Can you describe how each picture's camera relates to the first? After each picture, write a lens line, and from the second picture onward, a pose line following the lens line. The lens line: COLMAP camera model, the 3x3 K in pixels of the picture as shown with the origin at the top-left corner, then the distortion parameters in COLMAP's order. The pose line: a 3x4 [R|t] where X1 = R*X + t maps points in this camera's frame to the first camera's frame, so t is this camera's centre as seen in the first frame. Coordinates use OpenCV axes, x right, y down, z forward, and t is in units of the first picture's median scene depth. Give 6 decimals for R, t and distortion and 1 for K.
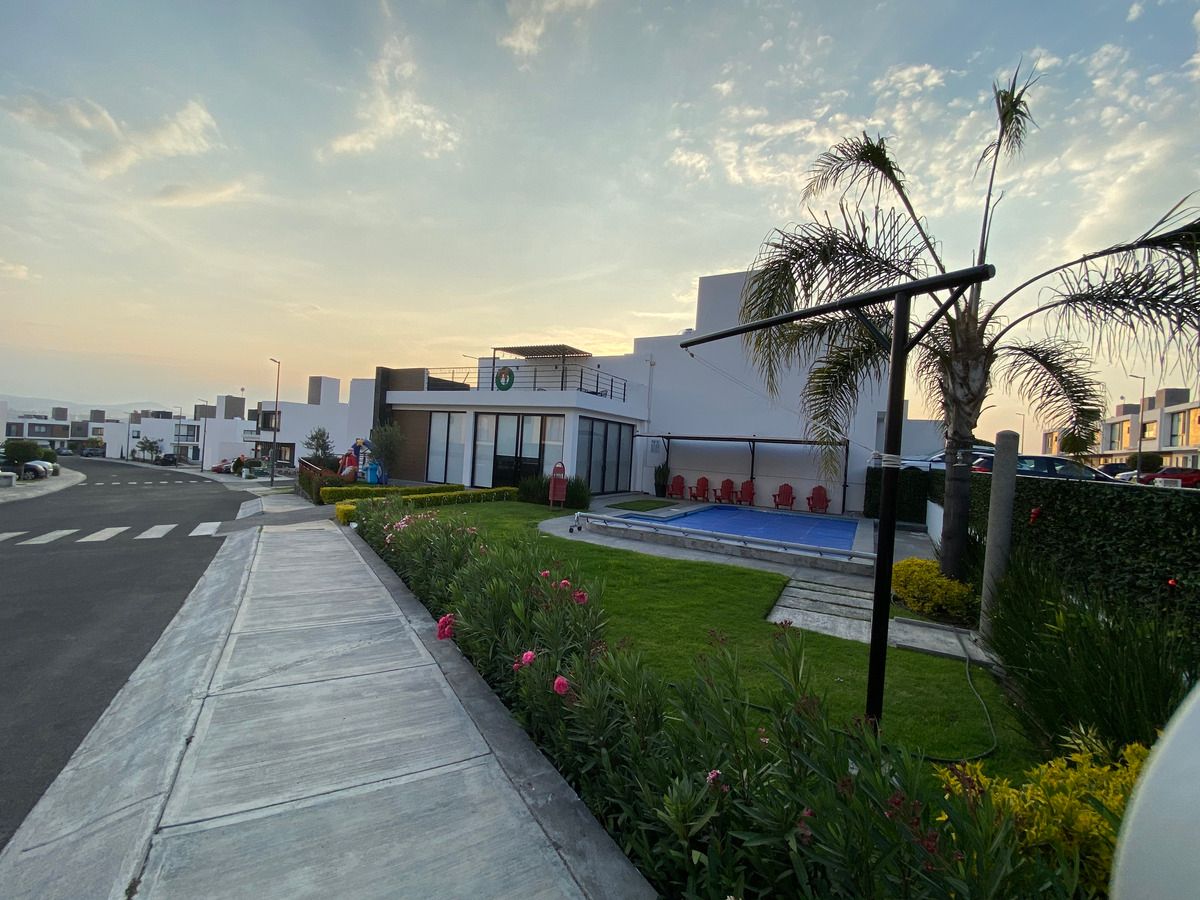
lens RADIAL K [[517.1, 0, 600.0], [0, 517.1, 450.0], [0, 0, 1]] dist [-0.001391, -0.000352]
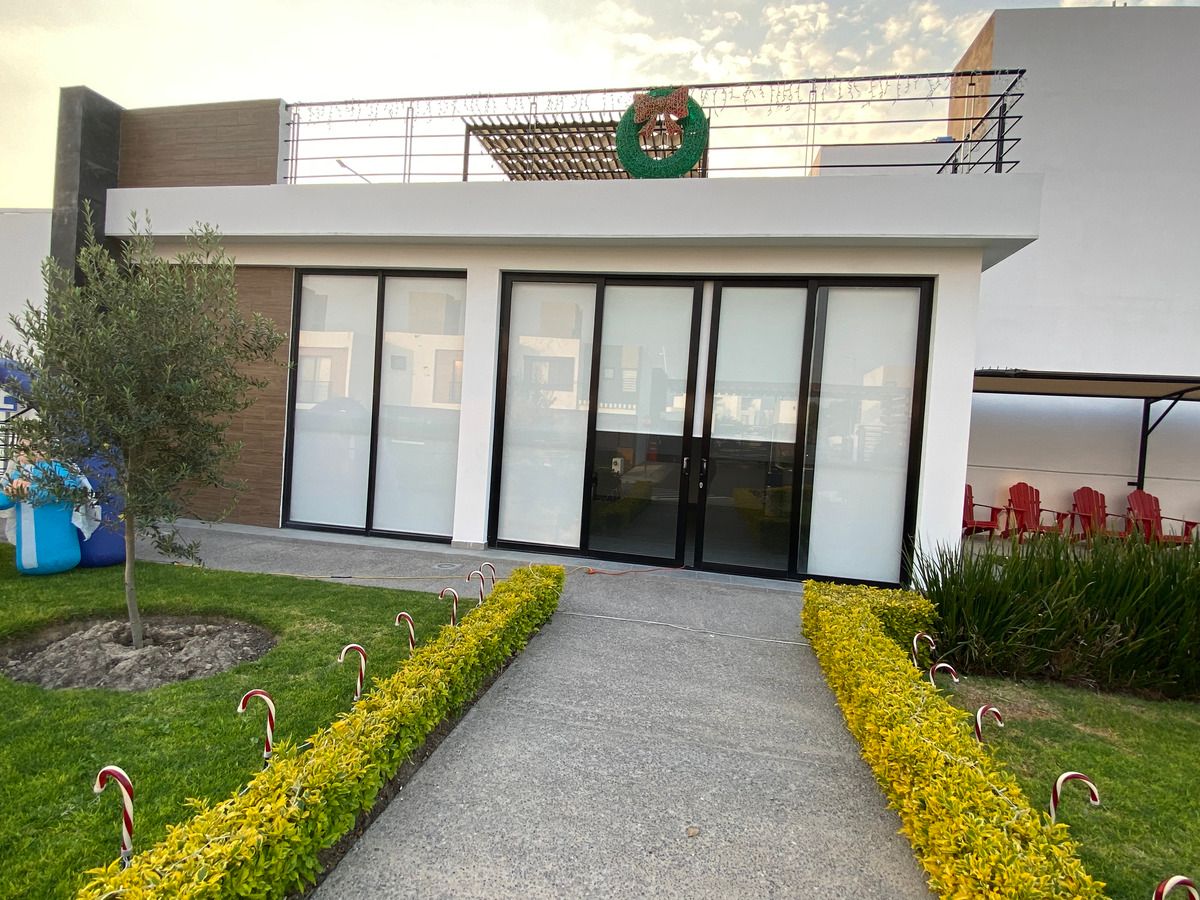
lens RADIAL K [[552.8, 0, 600.7], [0, 552.8, 453.0], [0, 0, 1]] dist [-0.028154, -0.000077]
pose [[0.942536, -0.017723, 0.333633, -0.271845], [-0.001296, 0.998391, 0.056696, 0.004151], [-0.334101, -0.053871, 0.940996, 0.660314]]
